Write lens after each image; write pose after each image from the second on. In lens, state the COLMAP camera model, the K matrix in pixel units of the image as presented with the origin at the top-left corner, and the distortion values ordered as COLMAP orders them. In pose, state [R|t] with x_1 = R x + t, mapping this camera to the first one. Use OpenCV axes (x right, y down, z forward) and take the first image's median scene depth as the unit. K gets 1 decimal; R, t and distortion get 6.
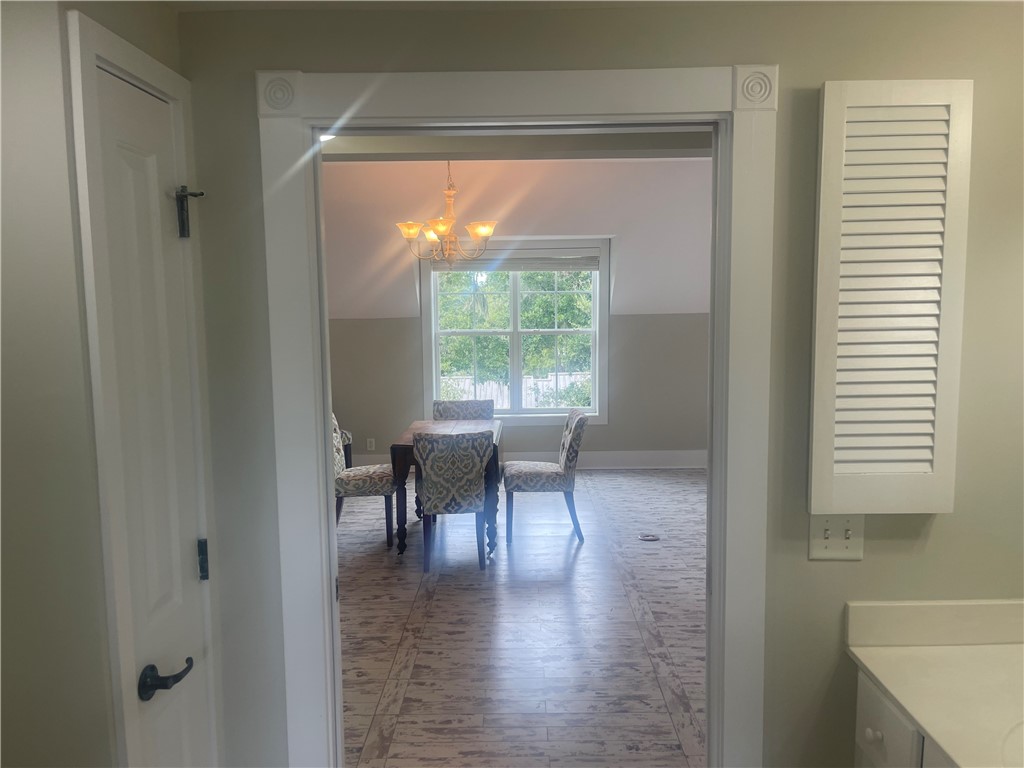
lens RADIAL K [[783.3, 0, 514.9], [0, 783.3, 387.5], [0, 0, 1]] dist [0.013734, -0.030234]
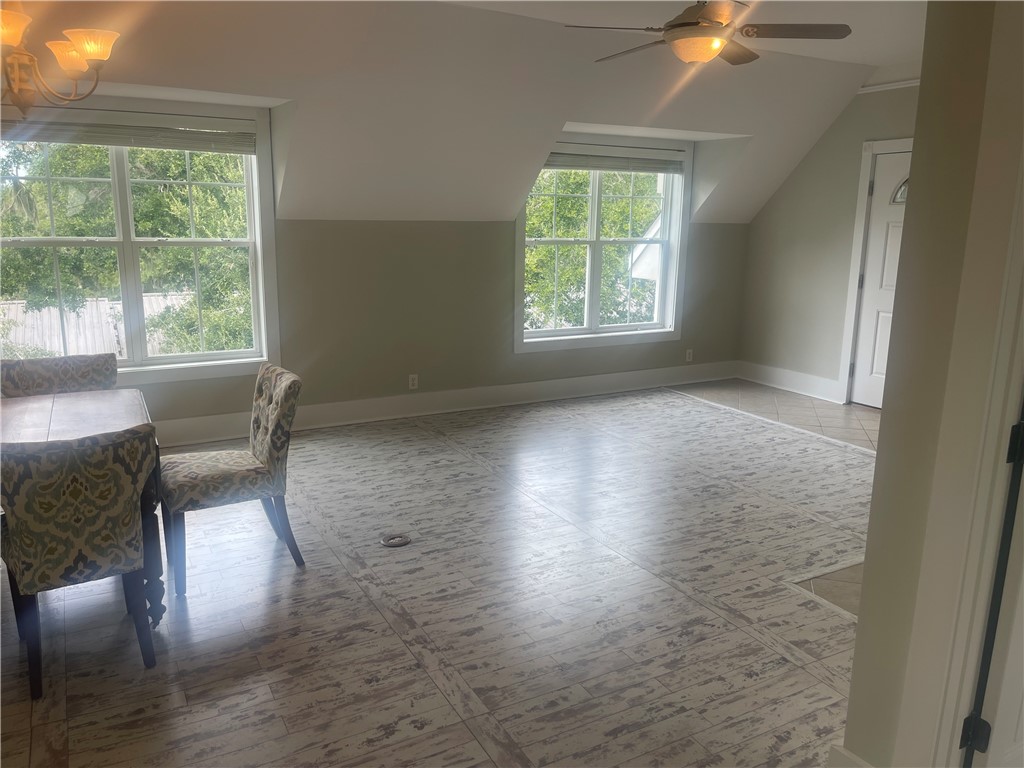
lens RADIAL K [[783.3, 0, 538.7], [0, 783.3, 383.0], [0, 0, 1]] dist [0.013734, -0.030234]
pose [[0.859330, -0.080128, 0.505105, -0.063977], [0.028099, 0.993555, 0.109809, -0.022753], [-0.510648, -0.080169, 0.856044, 0.358425]]
